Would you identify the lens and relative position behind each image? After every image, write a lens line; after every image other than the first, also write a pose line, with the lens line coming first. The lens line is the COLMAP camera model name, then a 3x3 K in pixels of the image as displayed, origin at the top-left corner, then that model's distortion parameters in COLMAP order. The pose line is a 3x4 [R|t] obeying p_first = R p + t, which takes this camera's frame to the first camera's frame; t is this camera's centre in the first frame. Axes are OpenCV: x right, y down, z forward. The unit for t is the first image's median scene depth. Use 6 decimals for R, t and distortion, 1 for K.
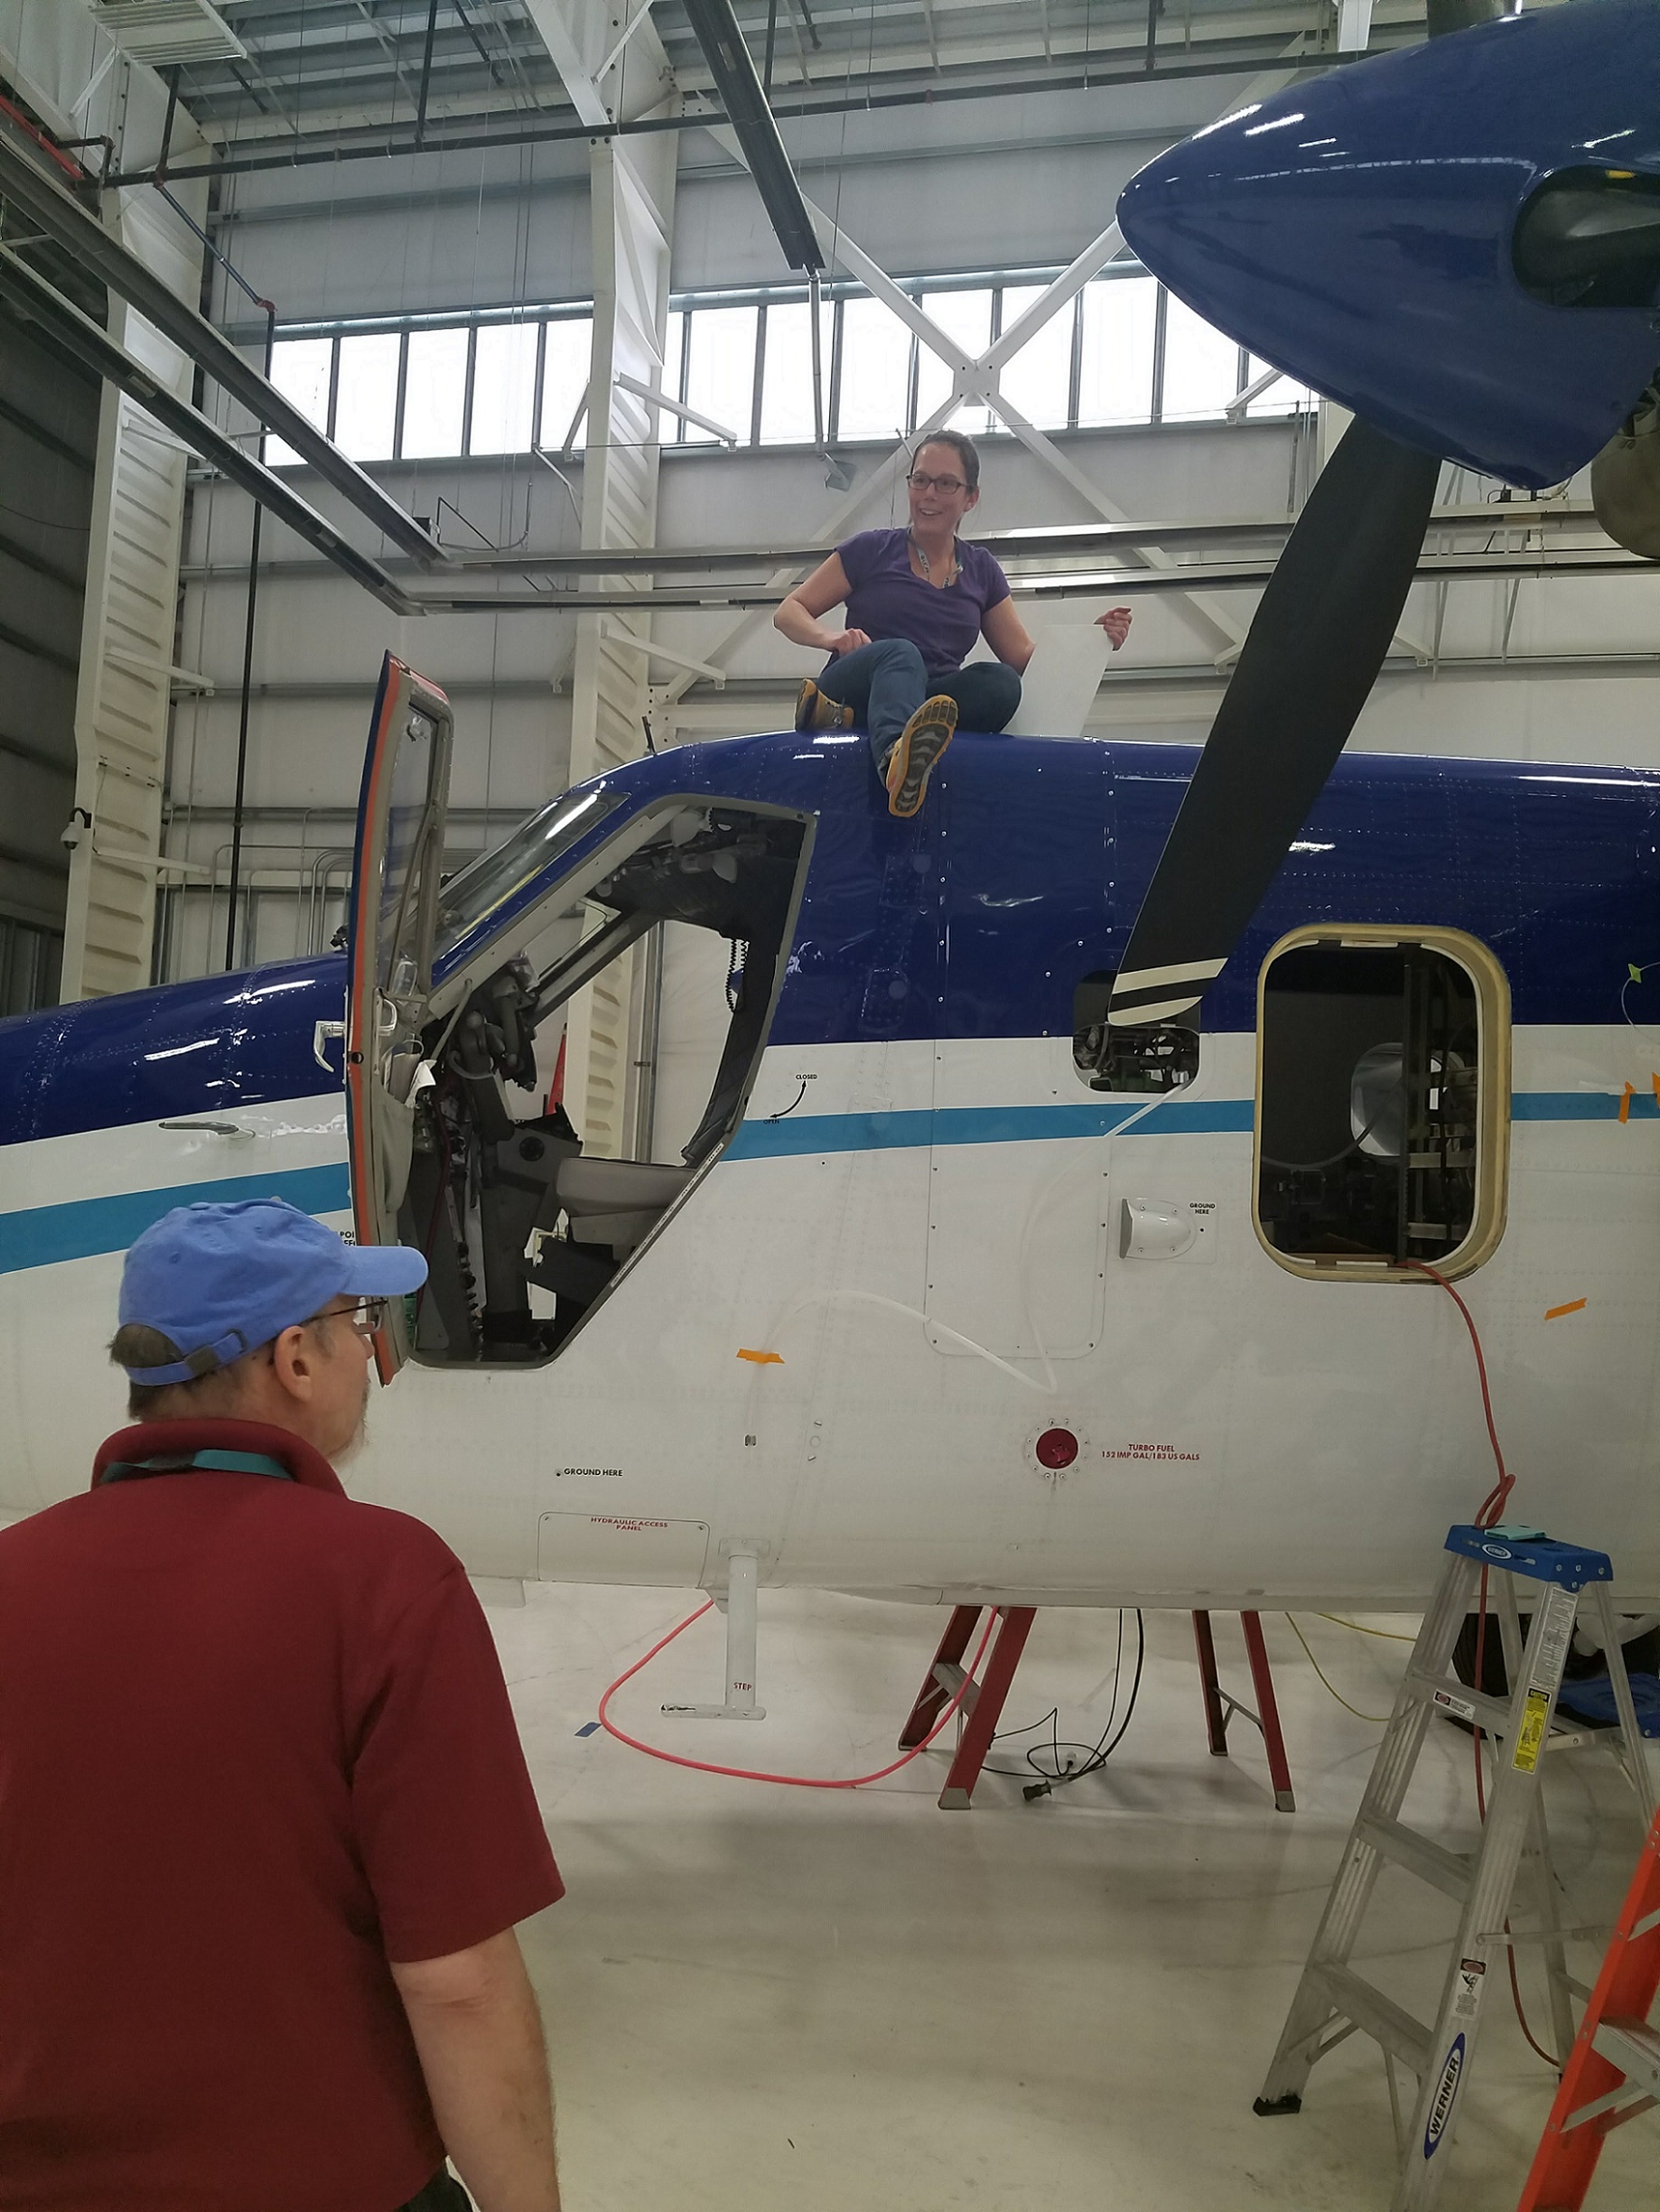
lens RADIAL K [[1713.6, 0, 773.7], [0, 1713.6, 1110.5], [0, 0, 1]] dist [0.106622, -0.160592]
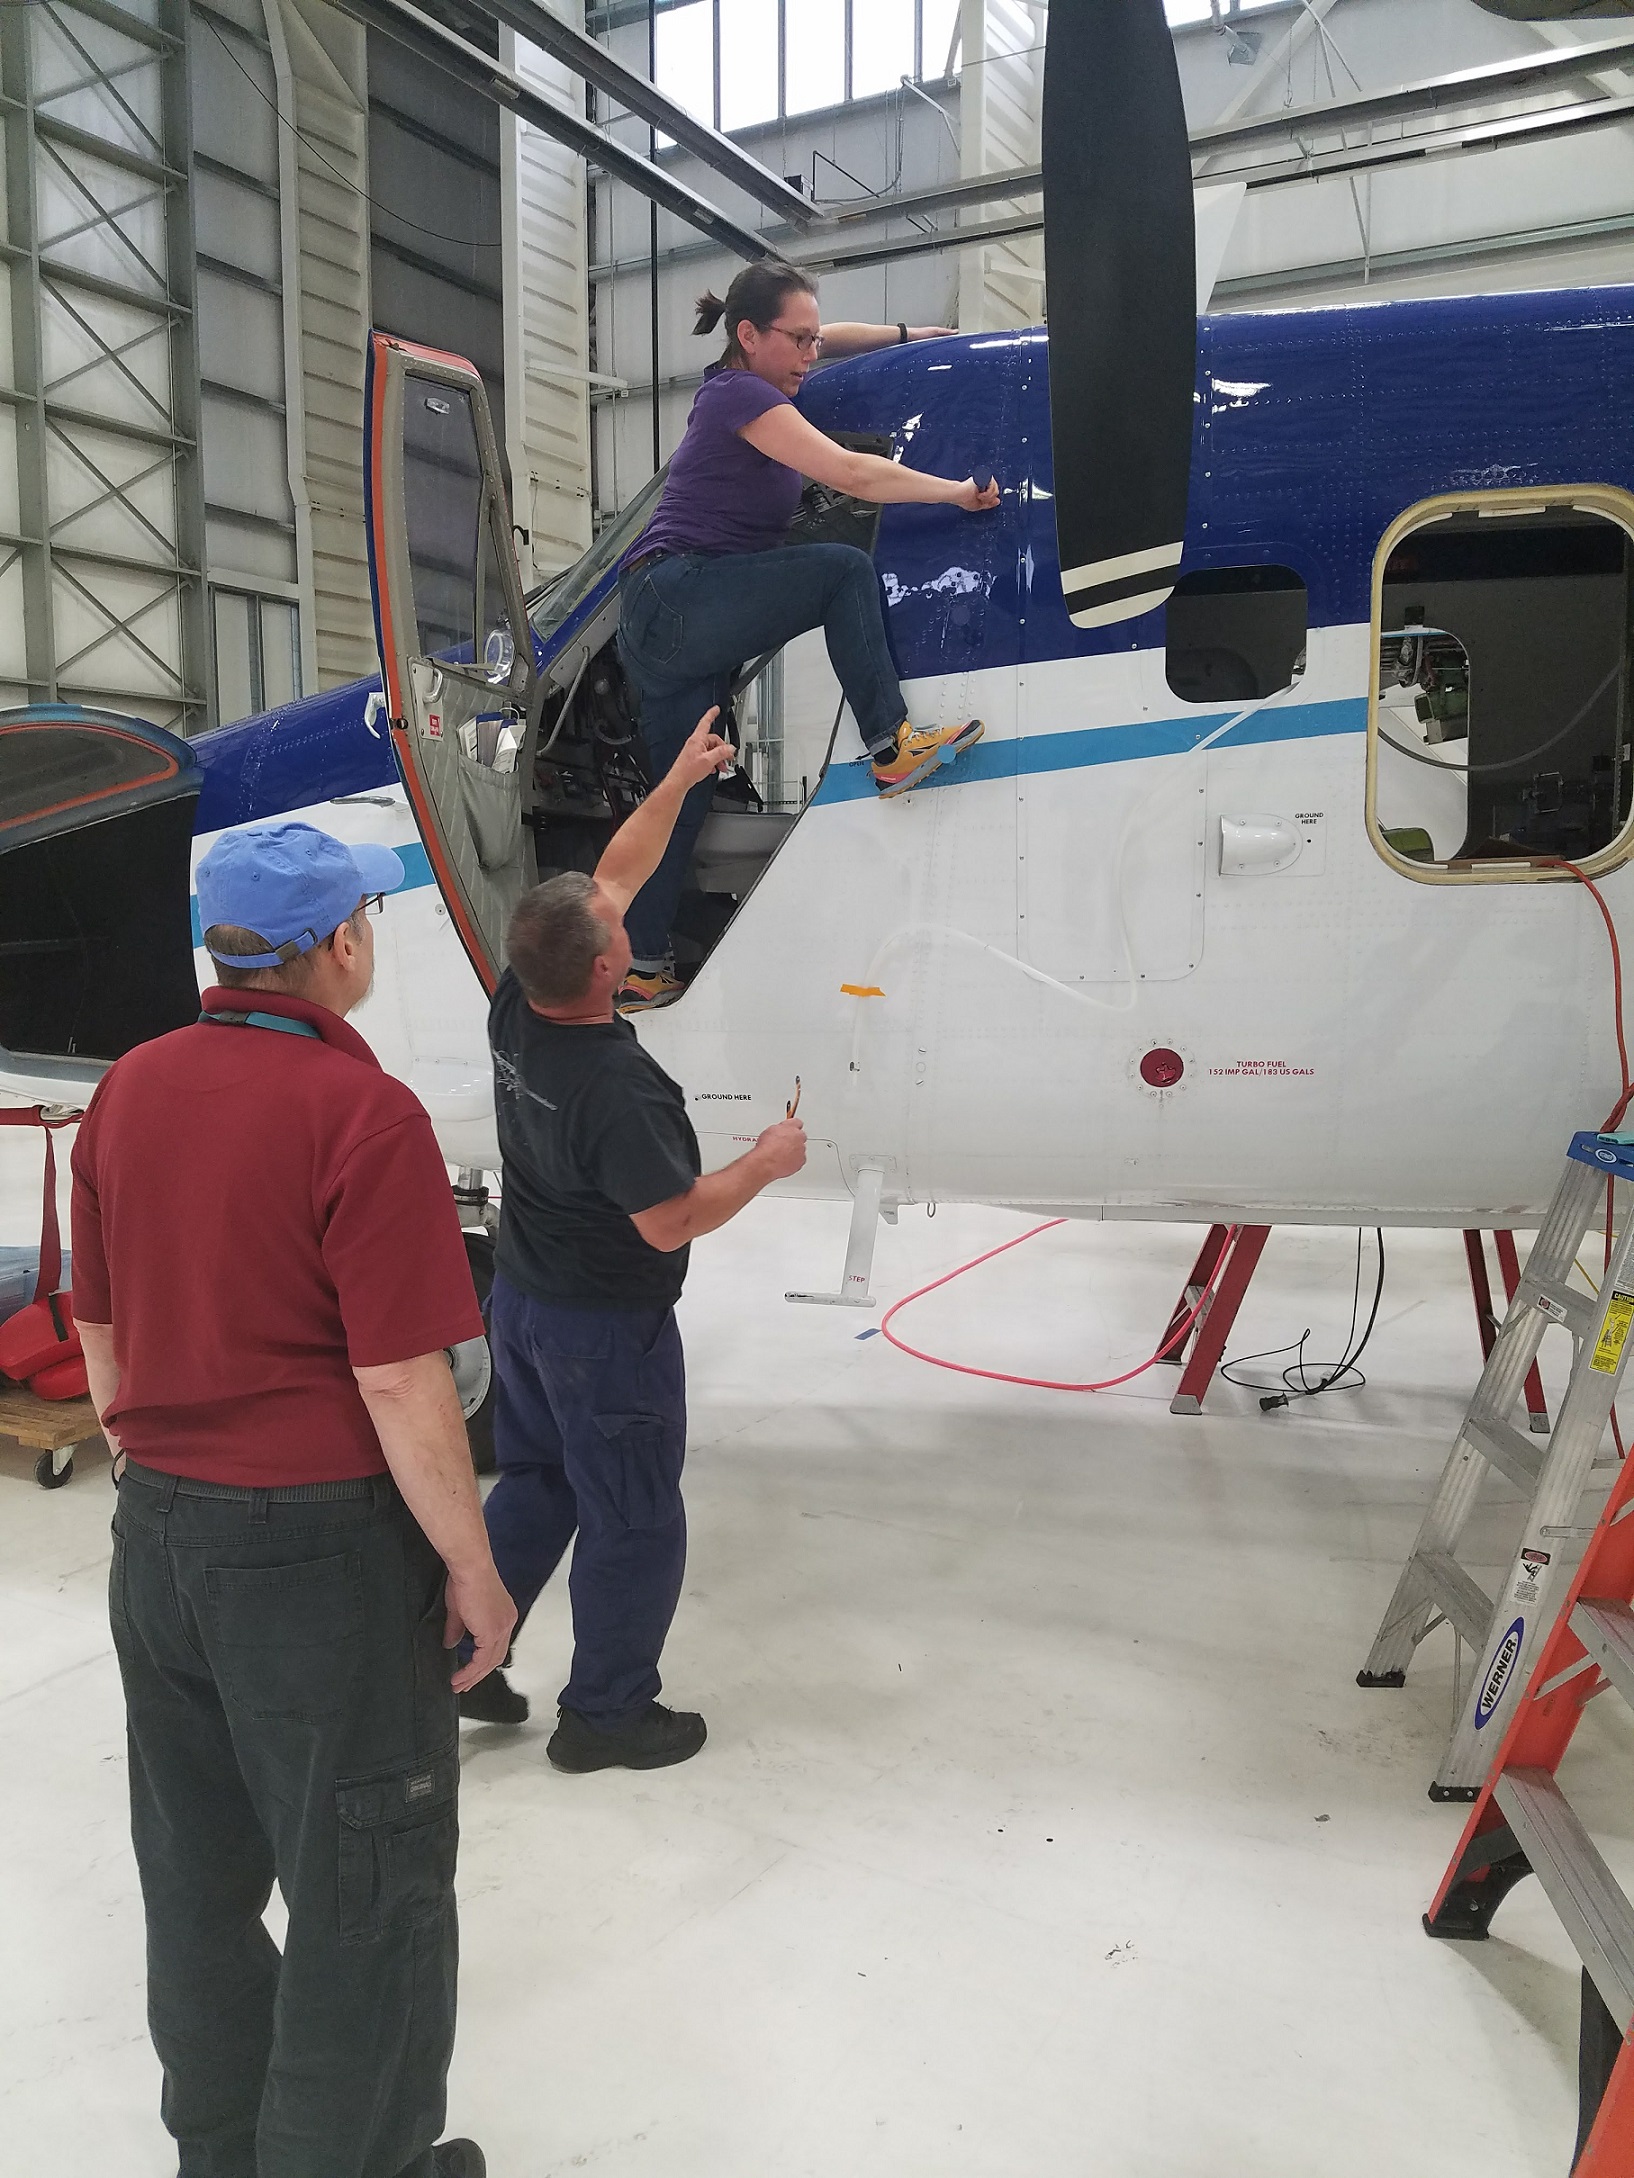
lens RADIAL K [[1680.4, 0, 805.0], [0, 1680.4, 1069.7], [0, 0, 1]] dist [0.119527, -0.184305]
pose [[0.958790, -0.021007, -0.283337, 0.167587], [0.067135, 0.985773, 0.154092, 0.020685], [0.276068, -0.166764, 0.946560, -0.001875]]
